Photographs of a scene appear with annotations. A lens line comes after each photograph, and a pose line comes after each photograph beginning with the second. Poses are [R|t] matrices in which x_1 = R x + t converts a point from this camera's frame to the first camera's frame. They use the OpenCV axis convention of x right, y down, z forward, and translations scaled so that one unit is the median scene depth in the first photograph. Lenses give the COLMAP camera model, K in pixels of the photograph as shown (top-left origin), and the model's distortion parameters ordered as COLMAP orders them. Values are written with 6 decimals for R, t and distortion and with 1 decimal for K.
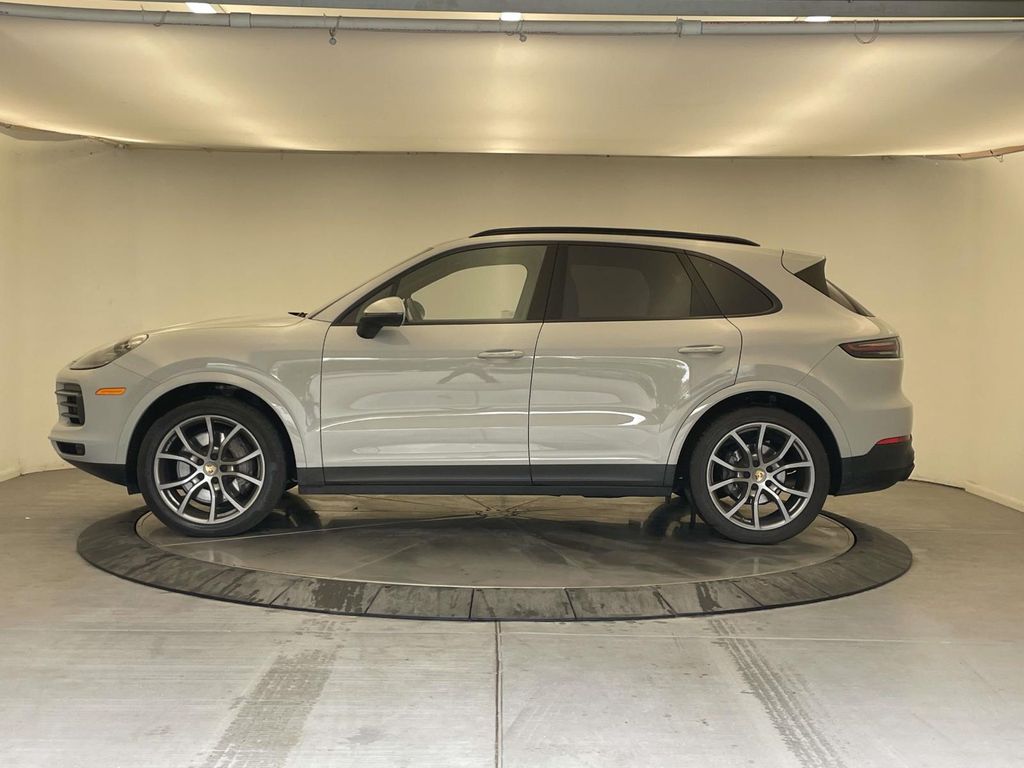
lens RADIAL K [[2402.5, 0, 508.7], [0, 2402.5, 338.6], [0, 0, 1]] dist [0.106272, -0.569106]
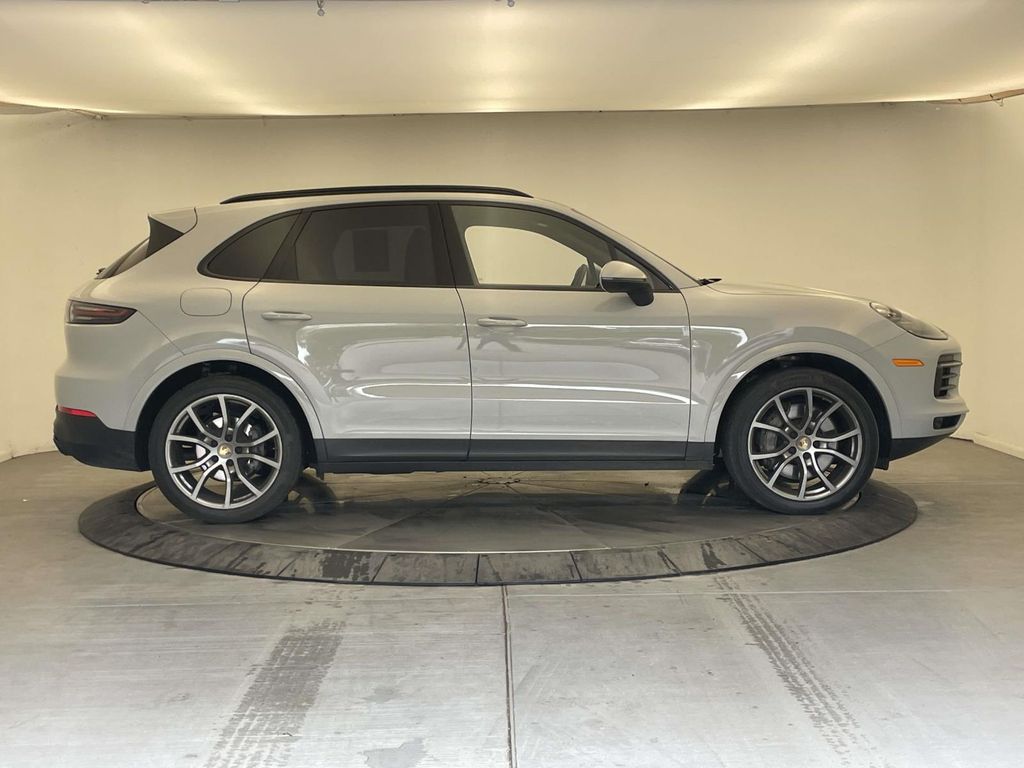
lens RADIAL K [[2844.8, 0, 551.5], [0, 2844.8, 453.0], [0, 0, 1]] dist [0.136587, -0.317573]
pose [[0.999277, -0.033425, 0.018095, -0.004504], [0.032368, 0.997916, 0.055829, -0.003871], [-0.019923, -0.055203, 0.998276, -0.192969]]
